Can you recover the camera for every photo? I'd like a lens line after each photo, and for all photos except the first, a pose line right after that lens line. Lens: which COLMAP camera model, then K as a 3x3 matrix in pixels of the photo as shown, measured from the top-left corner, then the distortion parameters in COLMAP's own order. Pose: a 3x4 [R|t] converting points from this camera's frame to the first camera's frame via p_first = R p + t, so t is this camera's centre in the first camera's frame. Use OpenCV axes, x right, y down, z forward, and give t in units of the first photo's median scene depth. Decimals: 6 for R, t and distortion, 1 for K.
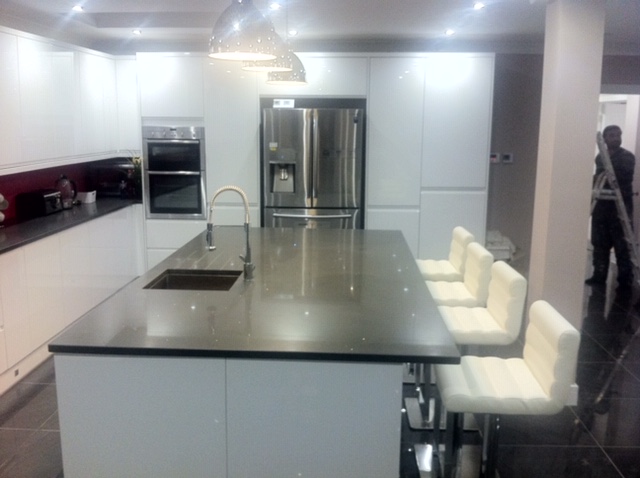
lens RADIAL K [[611.7, 0, 320.2], [0, 611.7, 236.1], [0, 0, 1]] dist [-0.008203, 0.000000]
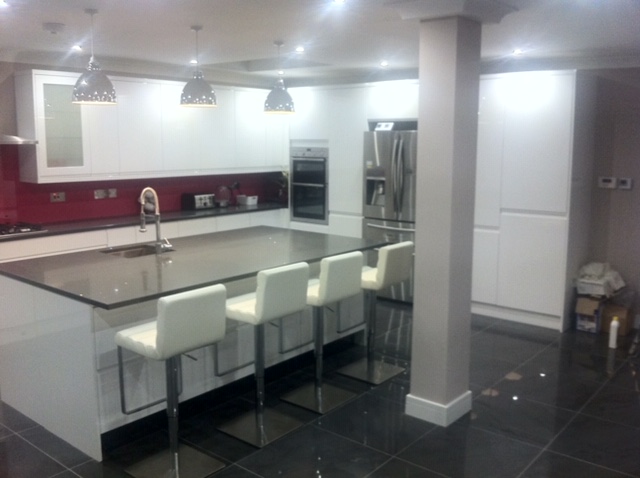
lens RADIAL K [[611.7, 0, 320.7], [0, 611.7, 235.1], [0, 0, 1]] dist [-0.008203, 0.000000]
pose [[0.806936, 0.086432, -0.584281, 0.522919], [-0.105559, 0.994412, 0.001317, -0.008347], [0.581130, 0.060613, 0.811550, 0.033242]]
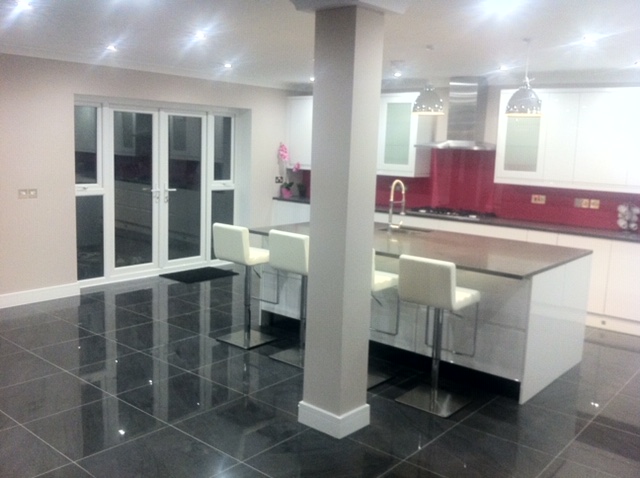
lens RADIAL K [[611.7, 0, 315.2], [0, 611.7, 244.2], [0, 0, 1]] dist [-0.008203, 0.000000]
pose [[-0.602098, 0.099986, -0.792137, 0.752847], [-0.180534, 0.949383, 0.257058, -0.167560], [0.777744, 0.297782, -0.553570, 0.956160]]
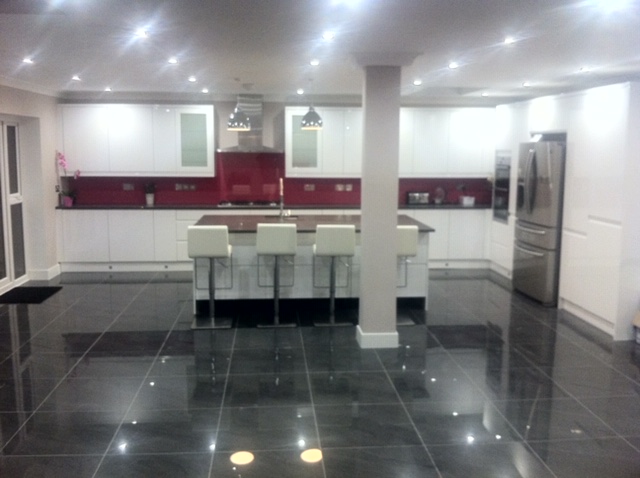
lens RADIAL K [[611.7, 0, 319.3], [0, 611.7, 241.7], [0, 0, 1]] dist [-0.008203, 0.000000]
pose [[0.129837, 0.139852, -0.981623, 1.150837], [-0.181913, 0.976559, 0.115069, -0.074518], [0.974705, 0.163630, 0.152234, 0.415855]]
